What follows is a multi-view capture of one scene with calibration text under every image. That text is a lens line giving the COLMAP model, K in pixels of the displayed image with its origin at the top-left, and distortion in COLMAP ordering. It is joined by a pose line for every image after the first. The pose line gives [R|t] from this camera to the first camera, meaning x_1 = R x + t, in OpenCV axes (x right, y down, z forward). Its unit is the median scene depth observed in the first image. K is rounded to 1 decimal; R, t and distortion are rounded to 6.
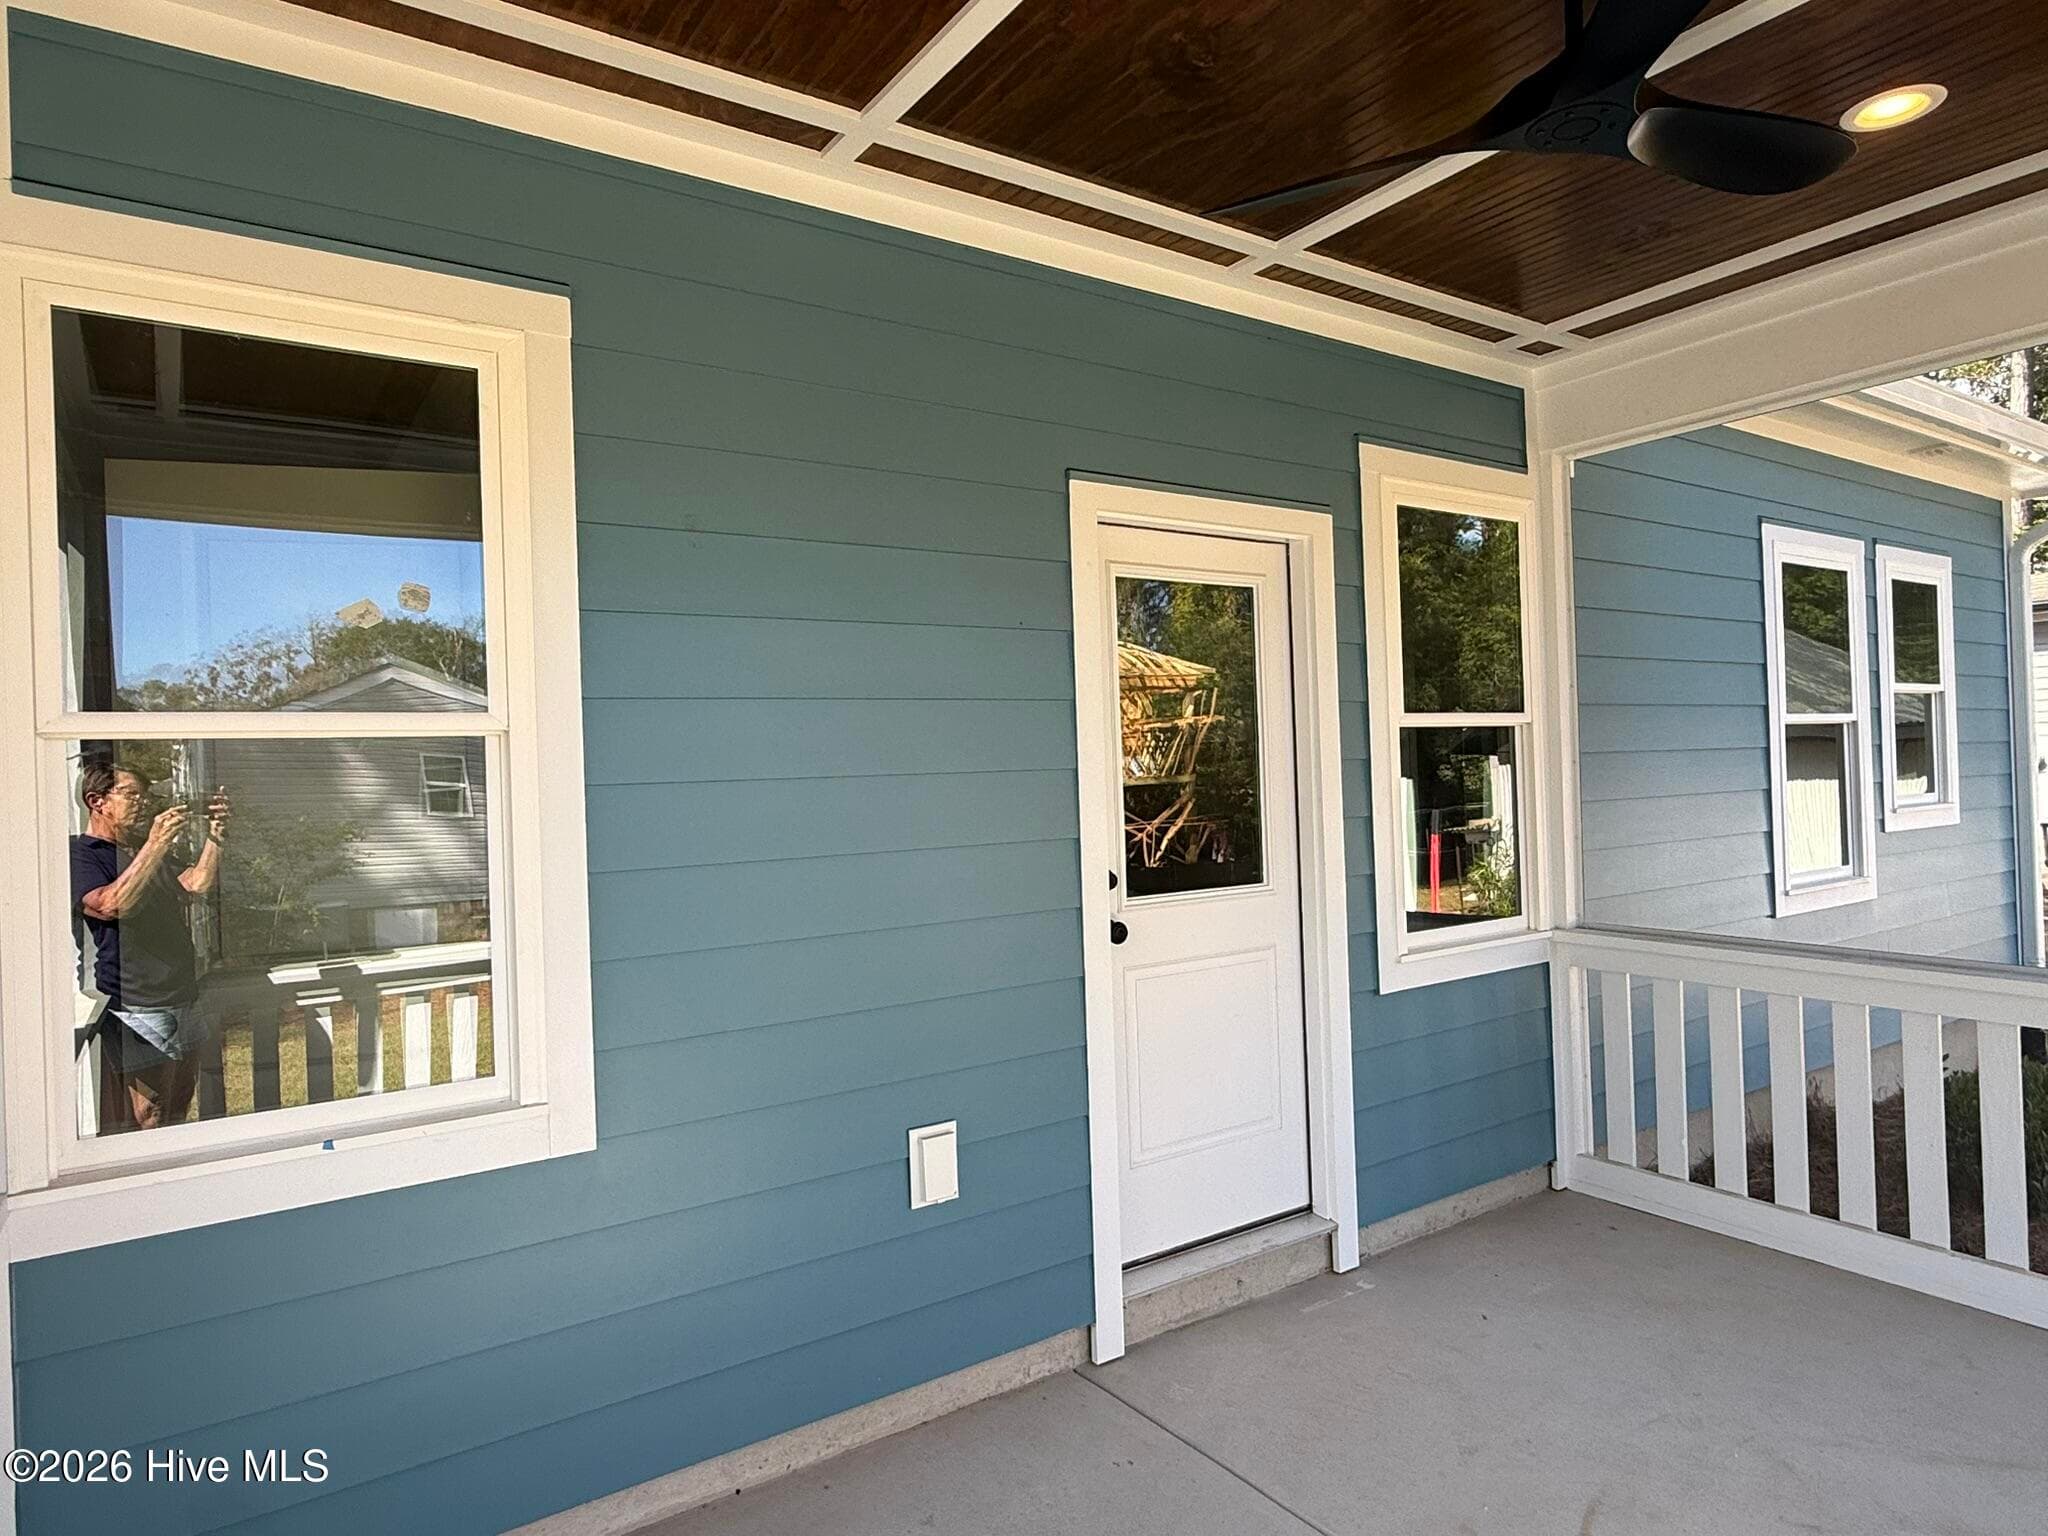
lens RADIAL K [[1230.5, 0, 1024.0], [0, 1230.5, 768.0], [0, 0, 1]] dist [-0.007184, -0.002136]
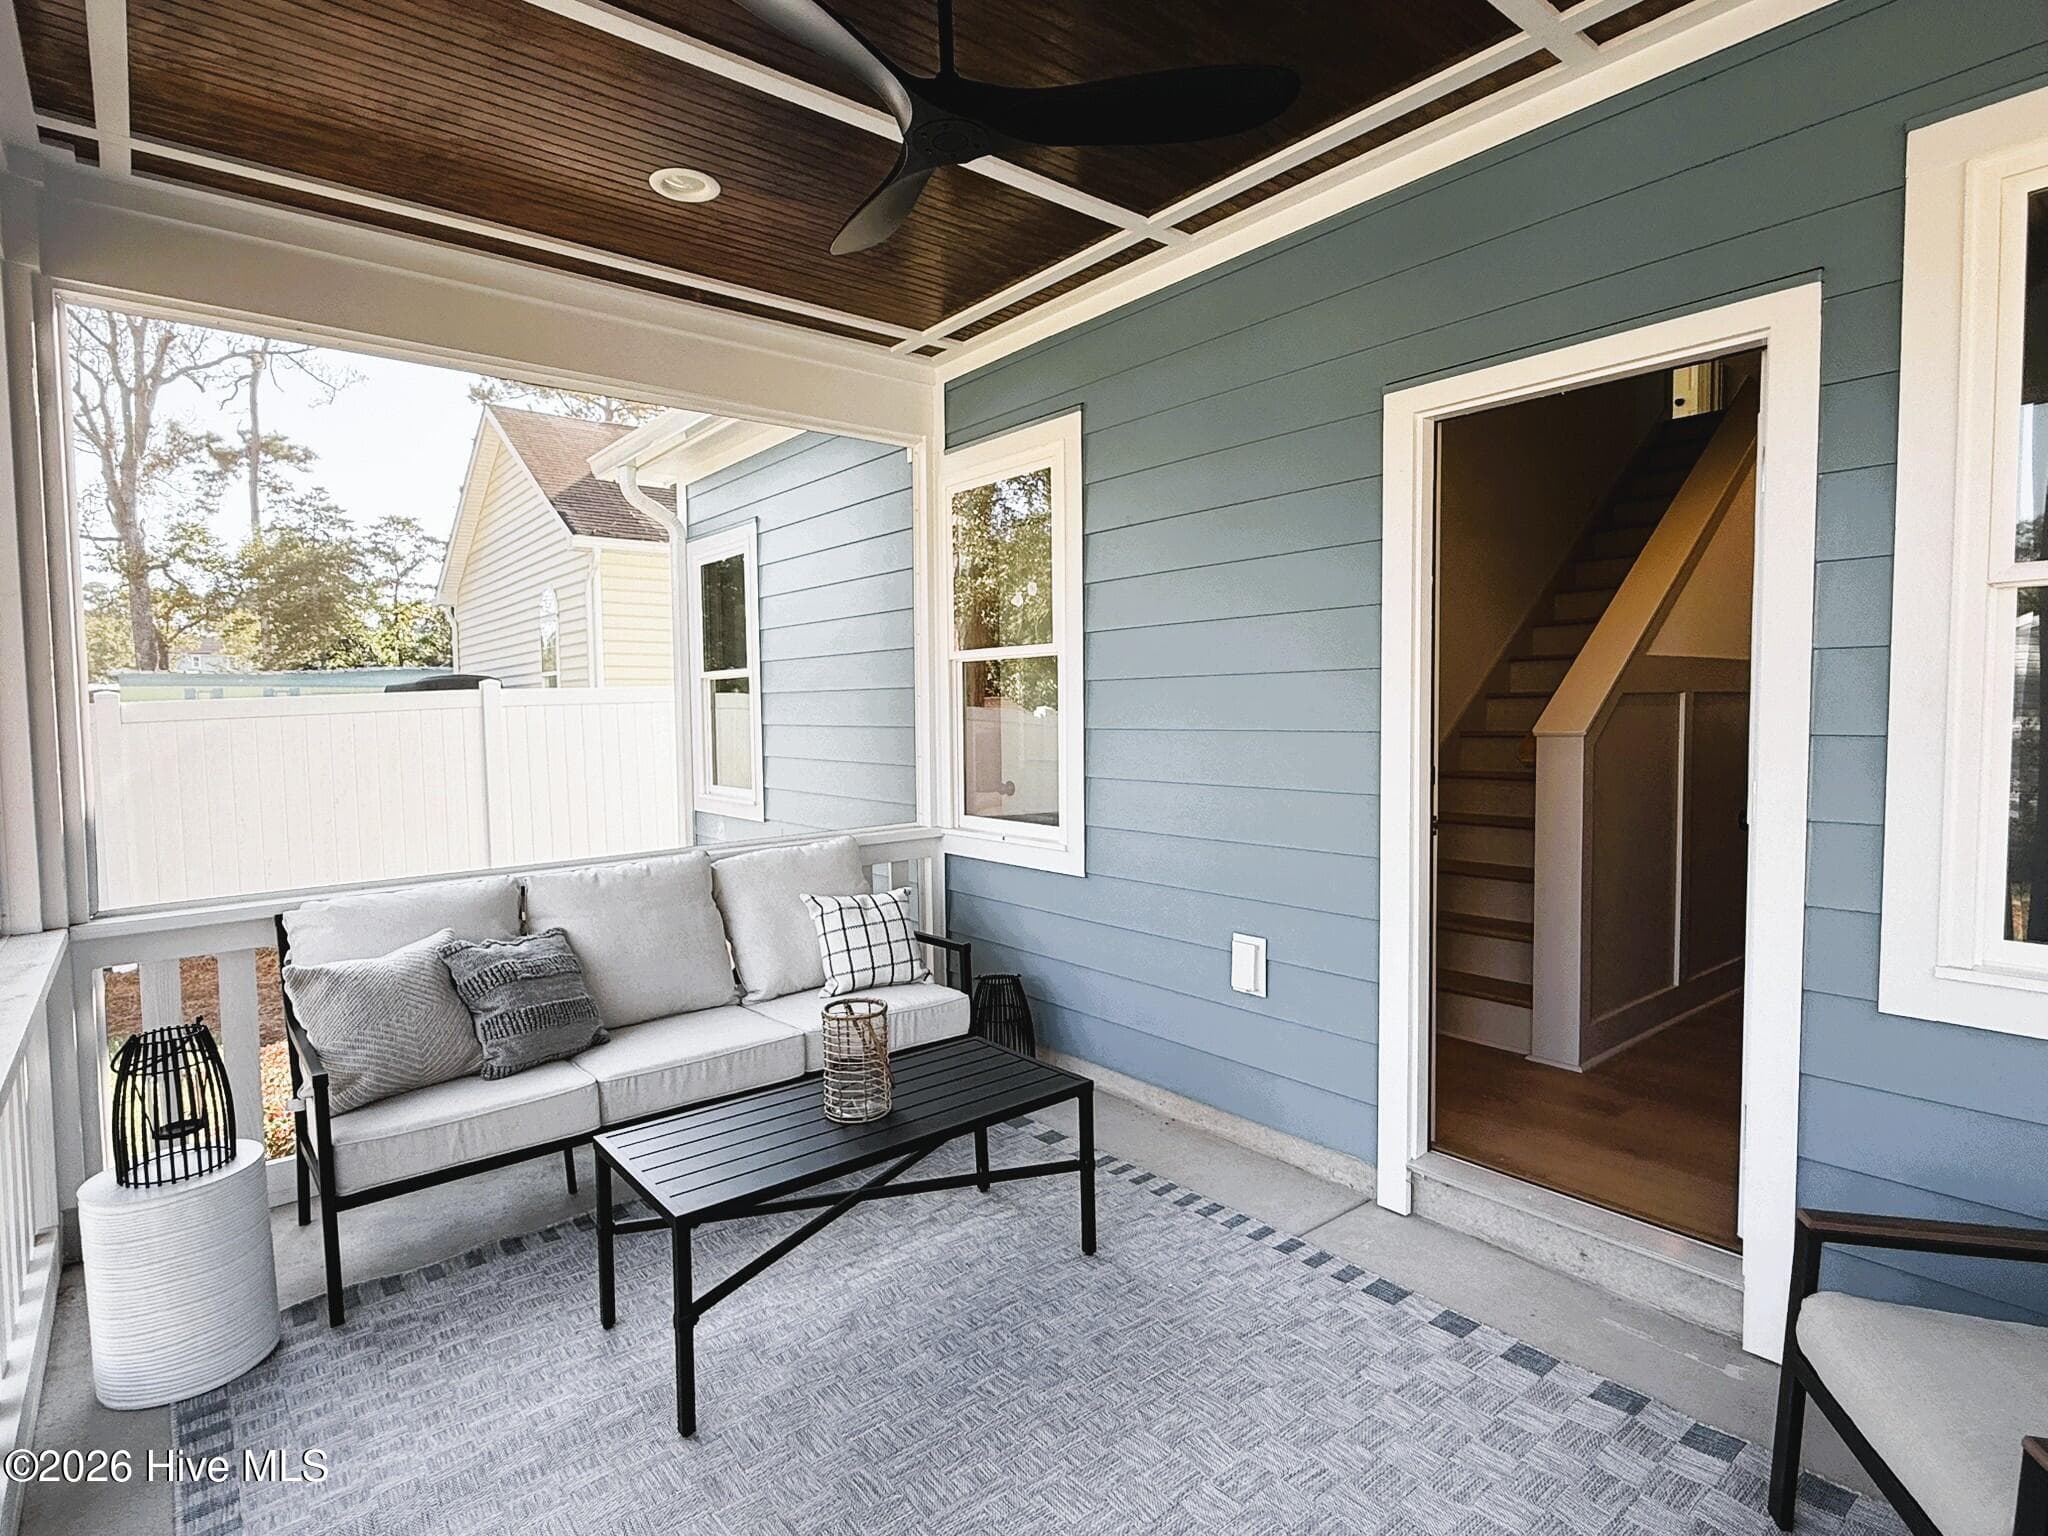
lens RADIAL K [[1063.7, 0, 1024.0], [0, 1063.7, 768.0], [0, 0, 1]] dist [-0.000180, -0.000846]
pose [[0.085597, 0.088356, -0.992404, 1.060484], [0.012031, 0.995896, 0.089704, 0.000609], [0.996257, -0.019618, 0.084183, 0.668993]]
